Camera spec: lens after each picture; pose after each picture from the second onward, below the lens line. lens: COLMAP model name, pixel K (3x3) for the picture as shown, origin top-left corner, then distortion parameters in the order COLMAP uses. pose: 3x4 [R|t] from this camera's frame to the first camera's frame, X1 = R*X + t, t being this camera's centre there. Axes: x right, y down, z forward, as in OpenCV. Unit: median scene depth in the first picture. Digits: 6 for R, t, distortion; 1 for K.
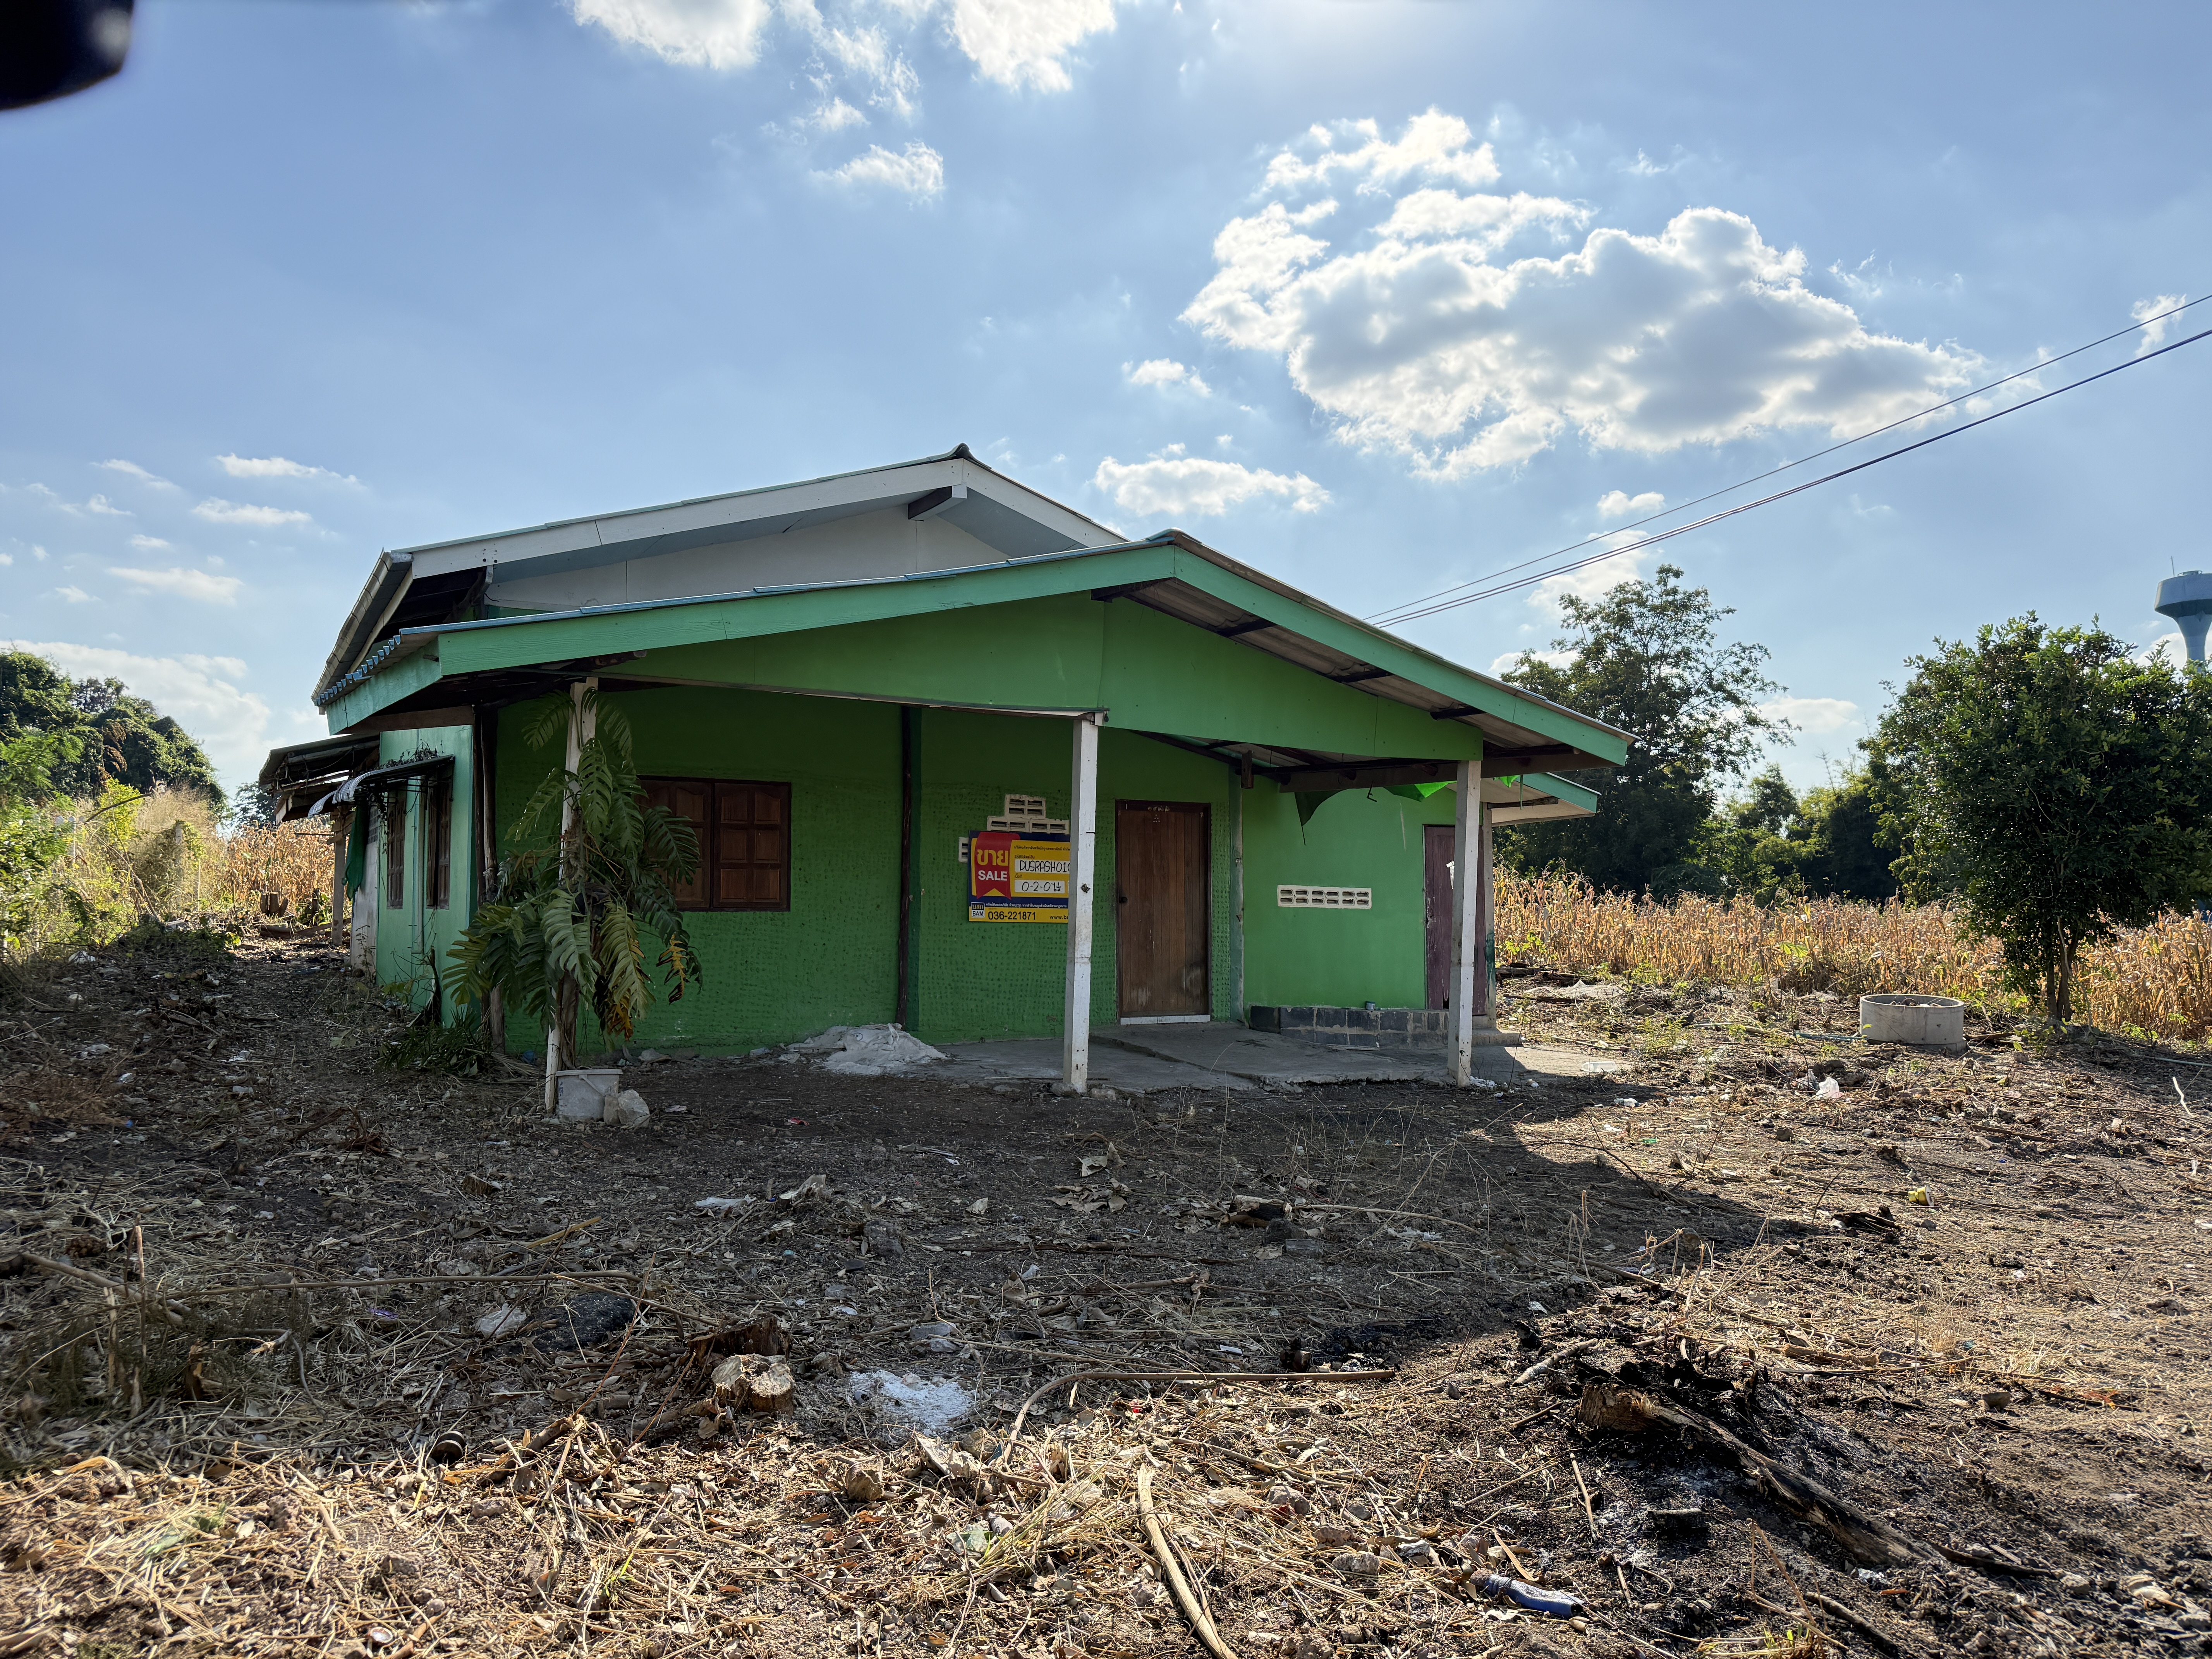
lens RADIAL K [[1562.6, 0, 1106.0], [0, 1562.6, 829.5], [0, 0, 1]] dist [0.038967, -0.001647]
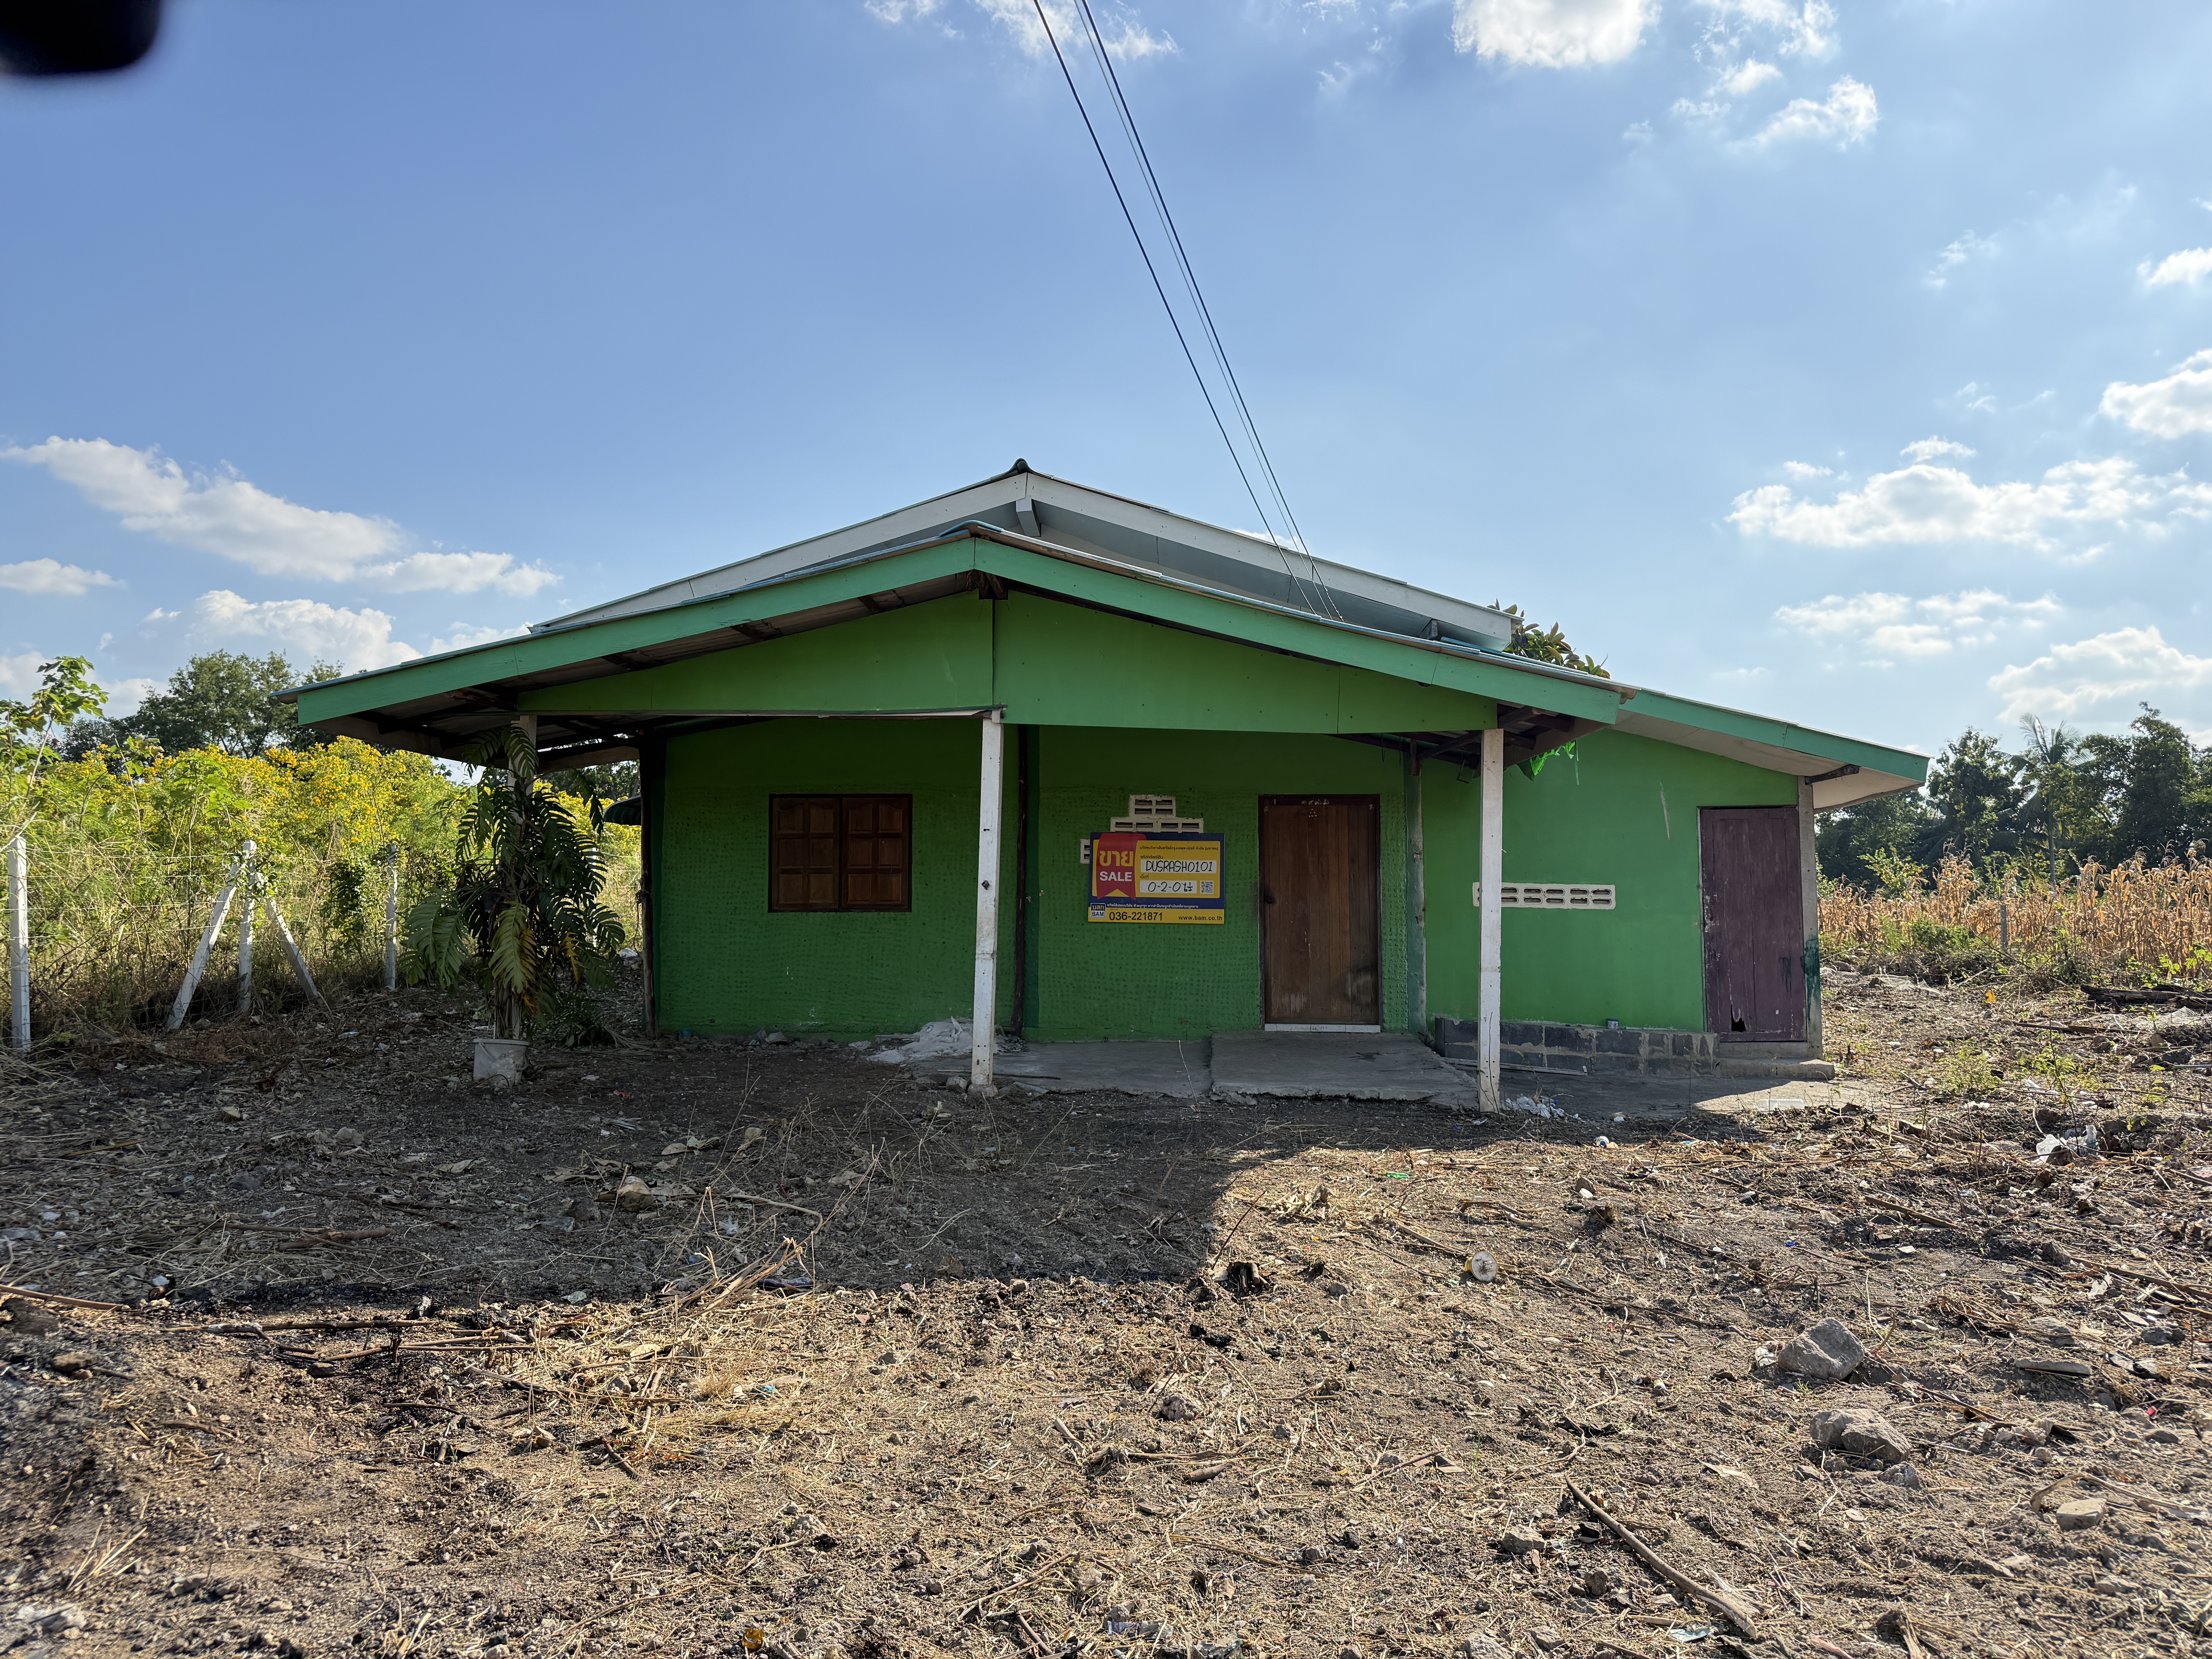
lens RADIAL K [[1562.6, 0, 1106.0], [0, 1562.6, 829.5], [0, 0, 1]] dist [0.038967, -0.001647]
pose [[0.826540, -0.035273, -0.561772, 0.486192], [0.028681, 0.999377, -0.020551, 0.019686], [0.562147, 0.000874, 0.827037, 0.163307]]
